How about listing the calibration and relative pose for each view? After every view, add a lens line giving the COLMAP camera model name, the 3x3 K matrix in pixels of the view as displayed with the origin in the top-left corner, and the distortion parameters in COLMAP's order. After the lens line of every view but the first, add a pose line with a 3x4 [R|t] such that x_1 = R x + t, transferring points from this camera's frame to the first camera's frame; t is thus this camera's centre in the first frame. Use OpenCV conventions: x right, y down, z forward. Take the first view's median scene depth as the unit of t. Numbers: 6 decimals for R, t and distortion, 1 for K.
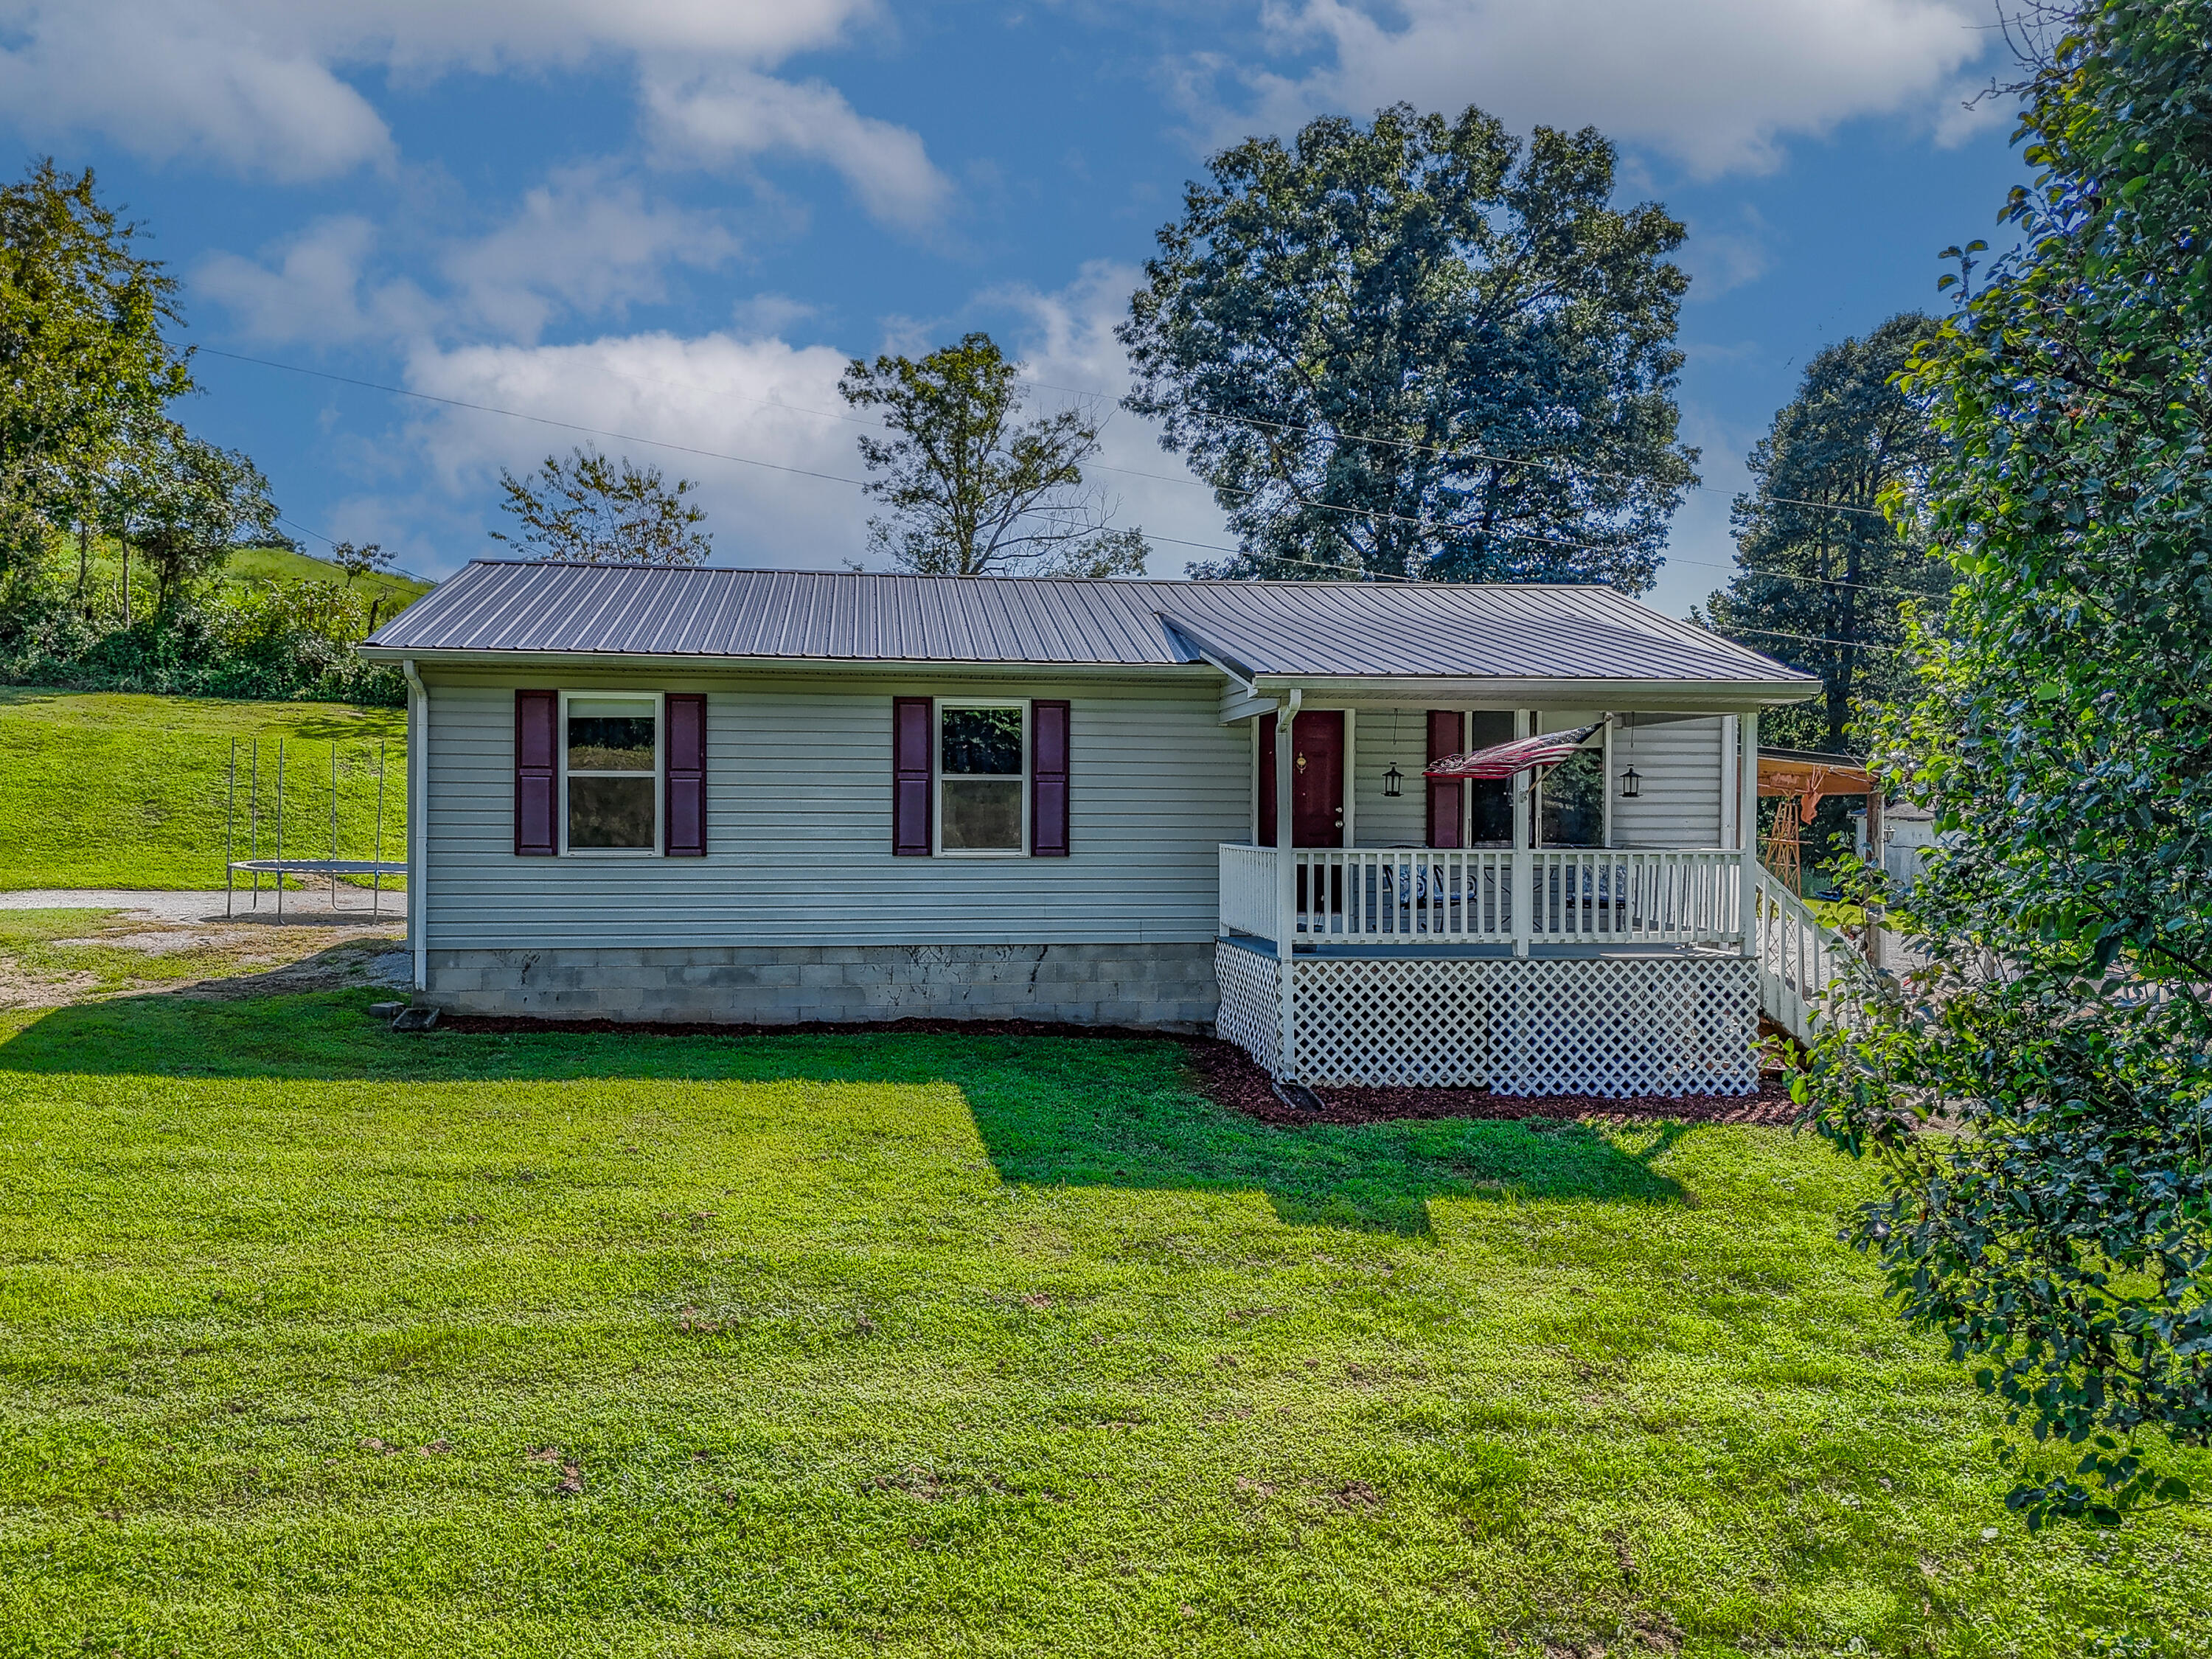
lens RADIAL K [[1642.1, 0, 1105.0], [0, 1642.1, 831.9], [0, 0, 1]] dist [0.039045, -0.025311]
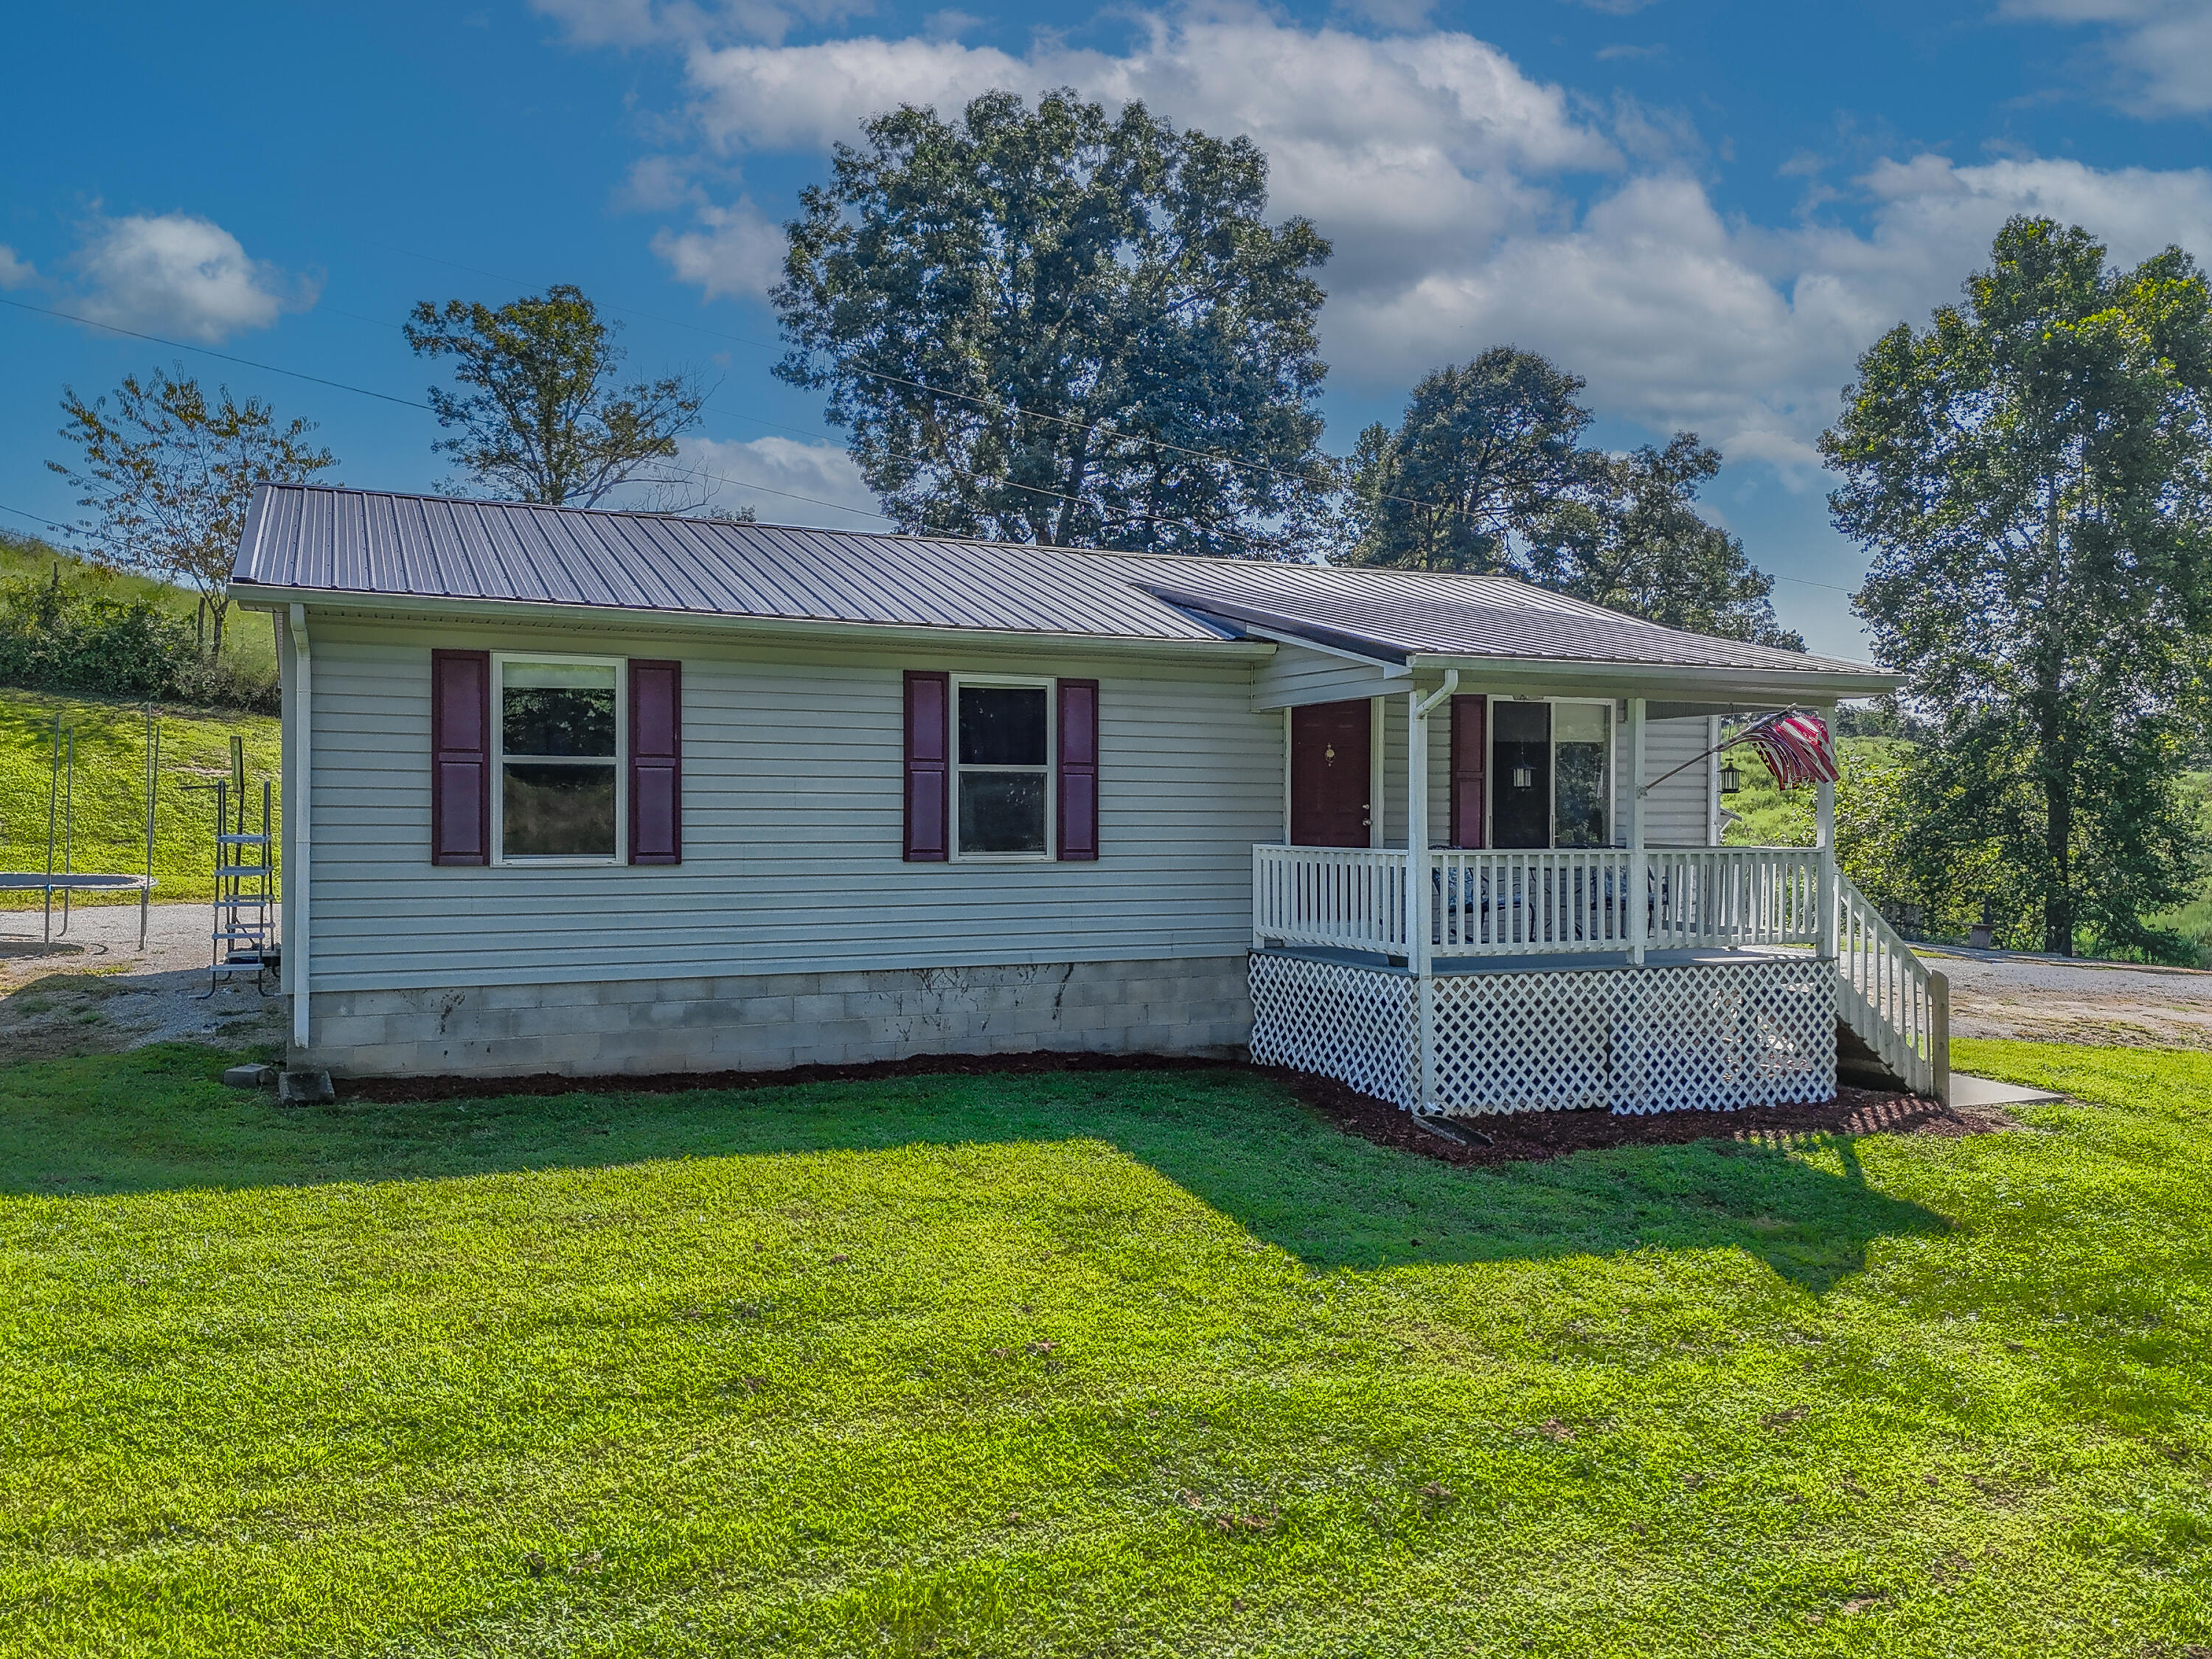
lens RADIAL K [[1642.1, 0, 1096.1], [0, 1642.1, 822.4], [0, 0, 1]] dist [0.039045, -0.025311]
pose [[0.958439, -0.002195, 0.285288, -0.270962], [0.003256, 0.999989, -0.003245, -0.002184], [-0.285278, 0.004039, 0.958436, 0.172551]]
